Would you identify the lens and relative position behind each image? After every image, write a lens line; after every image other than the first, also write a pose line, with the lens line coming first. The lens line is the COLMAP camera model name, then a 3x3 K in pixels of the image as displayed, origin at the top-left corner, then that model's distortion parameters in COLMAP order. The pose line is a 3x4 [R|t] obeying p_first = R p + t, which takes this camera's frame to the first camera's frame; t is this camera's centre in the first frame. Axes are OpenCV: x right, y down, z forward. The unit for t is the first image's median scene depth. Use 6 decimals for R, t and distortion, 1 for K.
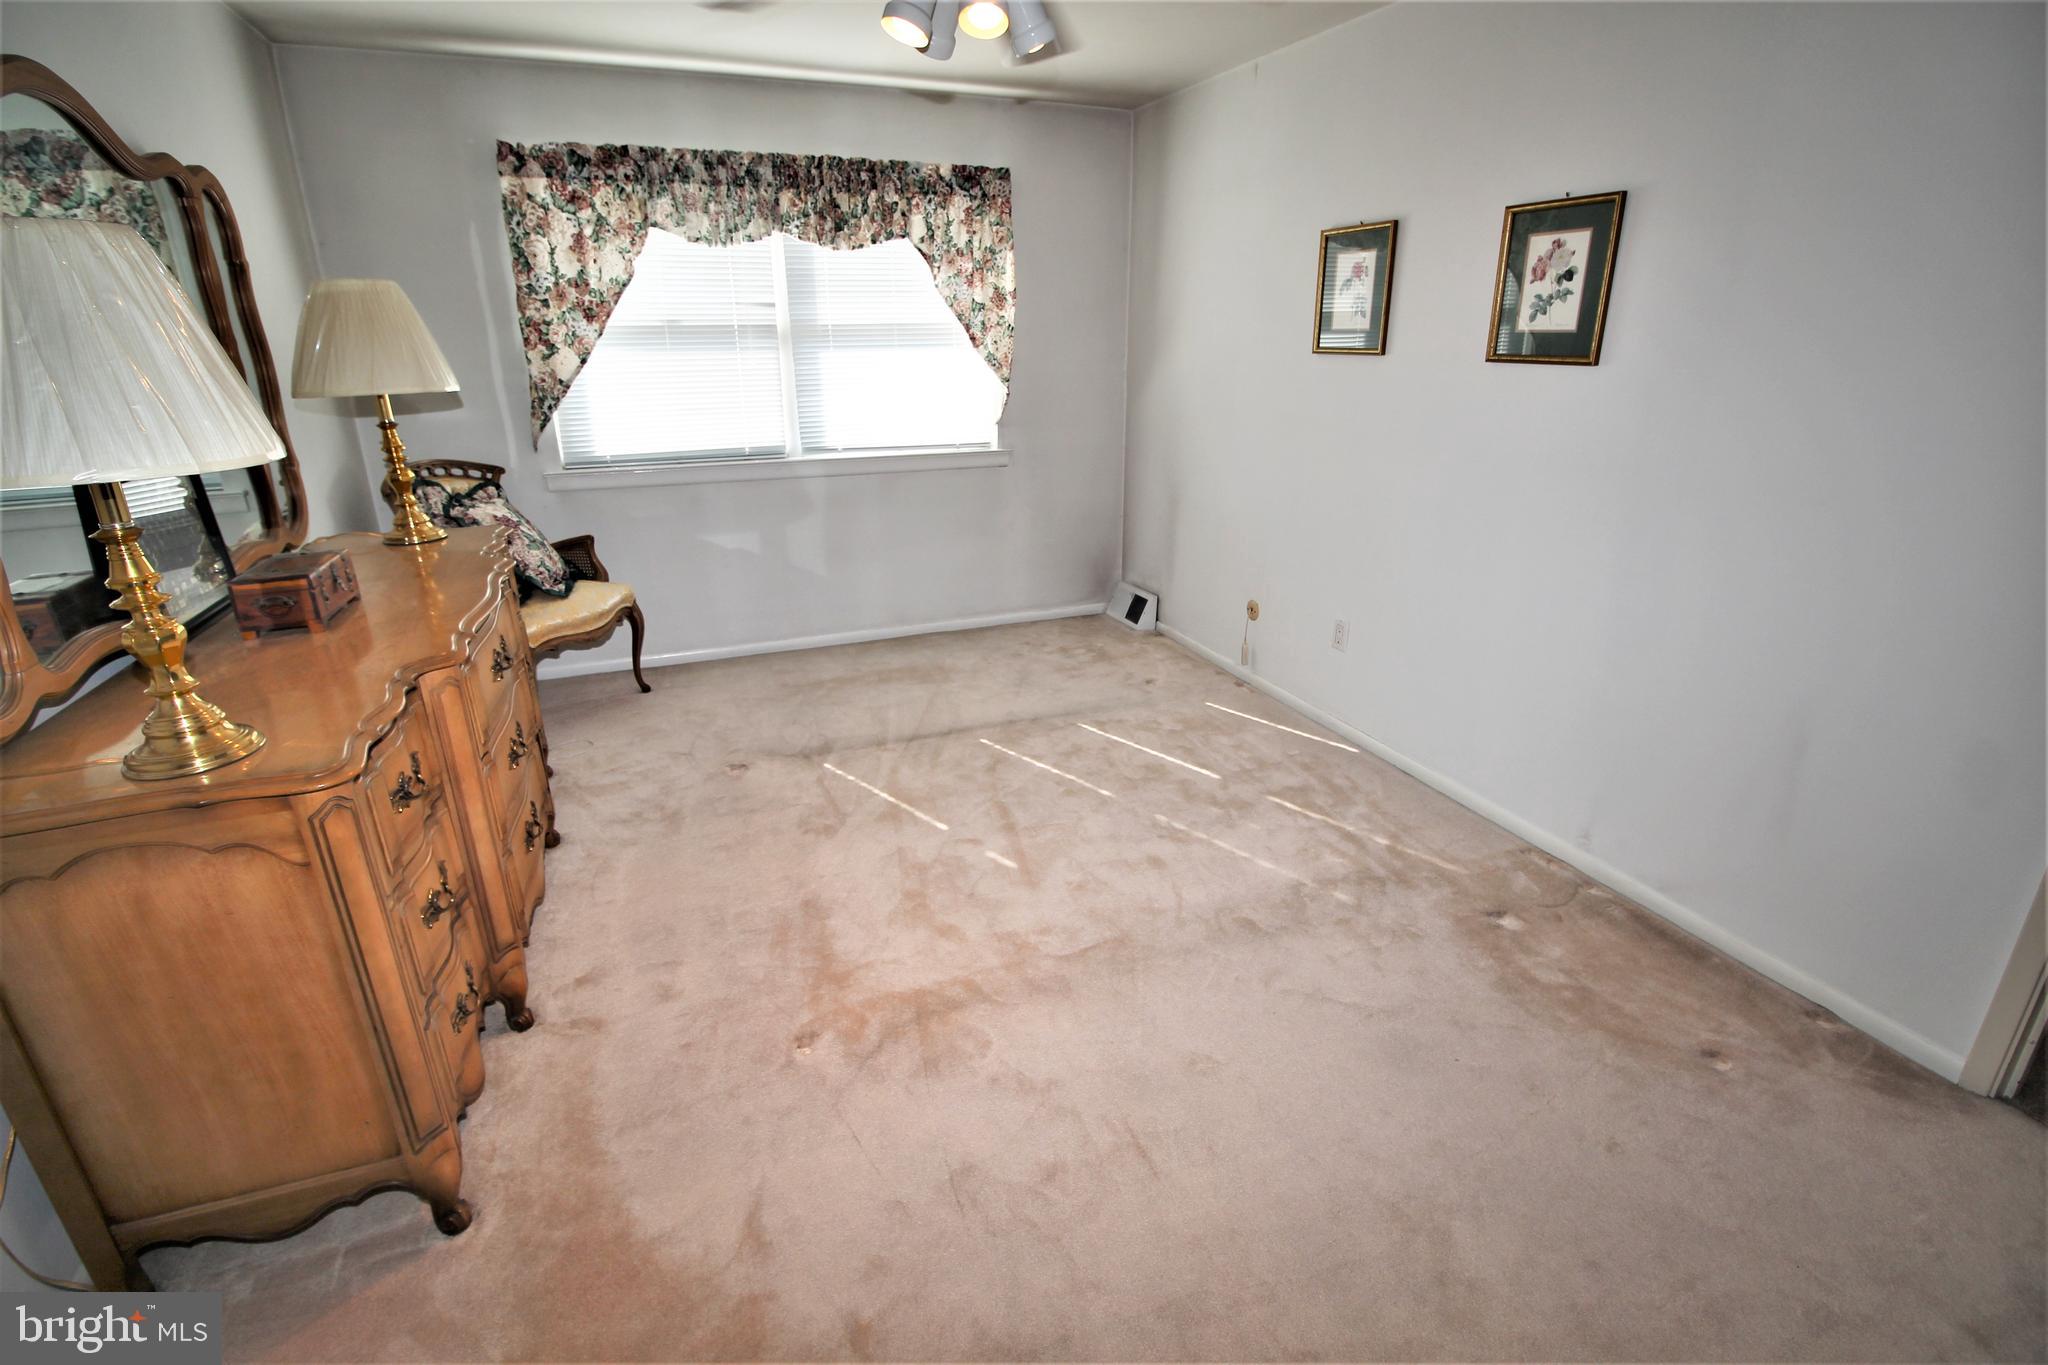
lens RADIAL K [[957.8, 0, 1019.9], [0, 957.8, 684.5], [0, 0, 1]] dist [-0.003530, -0.010649]
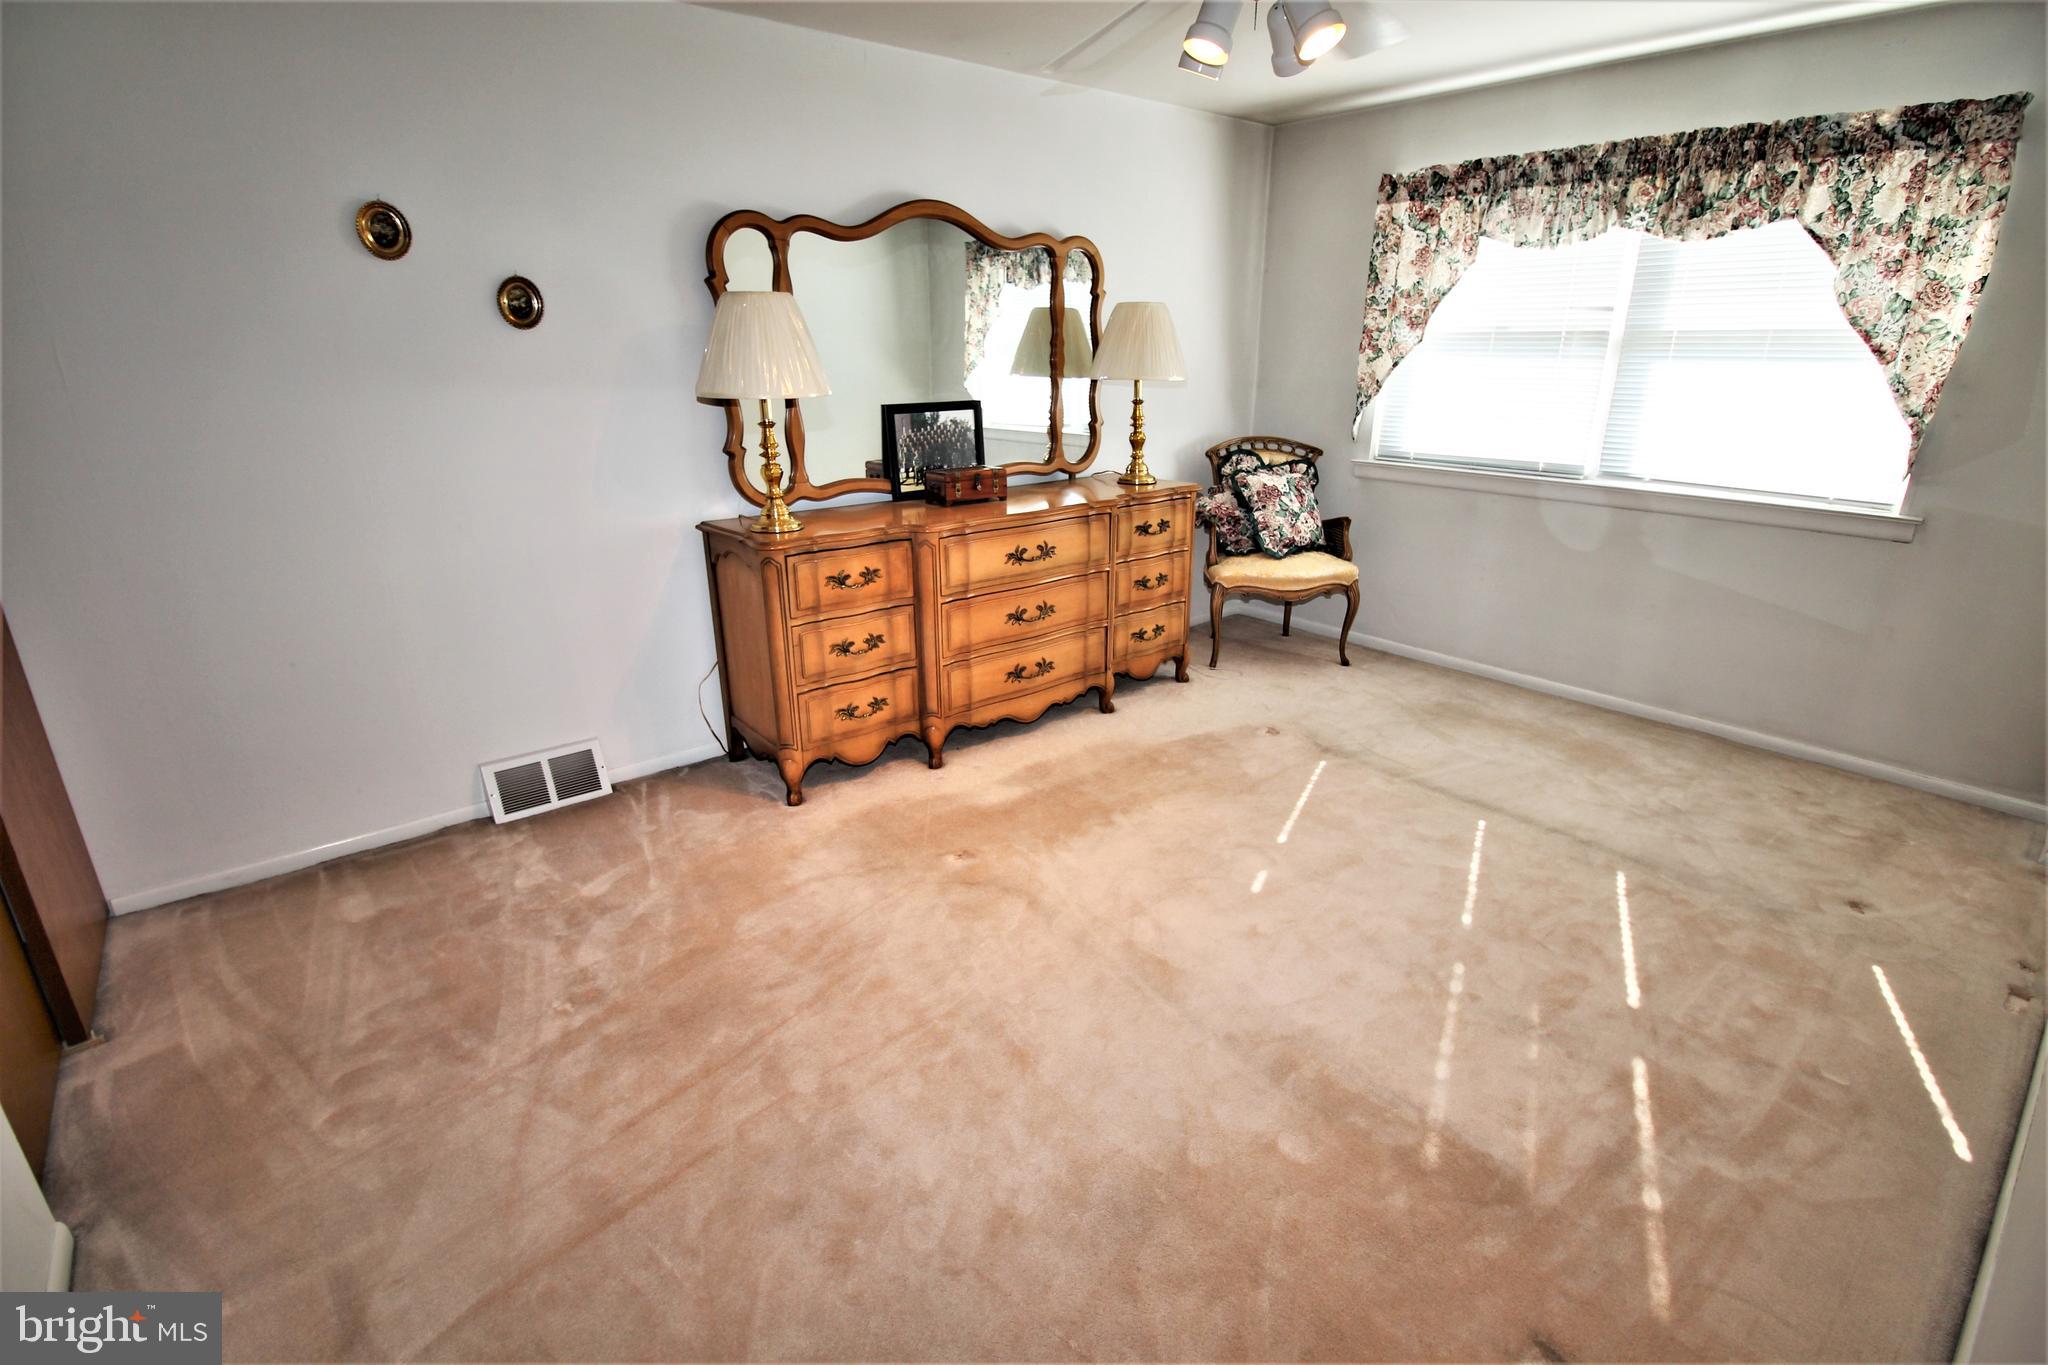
lens RADIAL K [[957.8, 0, 1018.1], [0, 957.8, 679.6], [0, 0, 1]] dist [-0.003530, -0.010649]
pose [[0.297006, 0.321547, -0.899108, 0.520068], [-0.327927, 0.918677, 0.220220, -0.101977], [0.896800, 0.229435, 0.378297, 0.269211]]
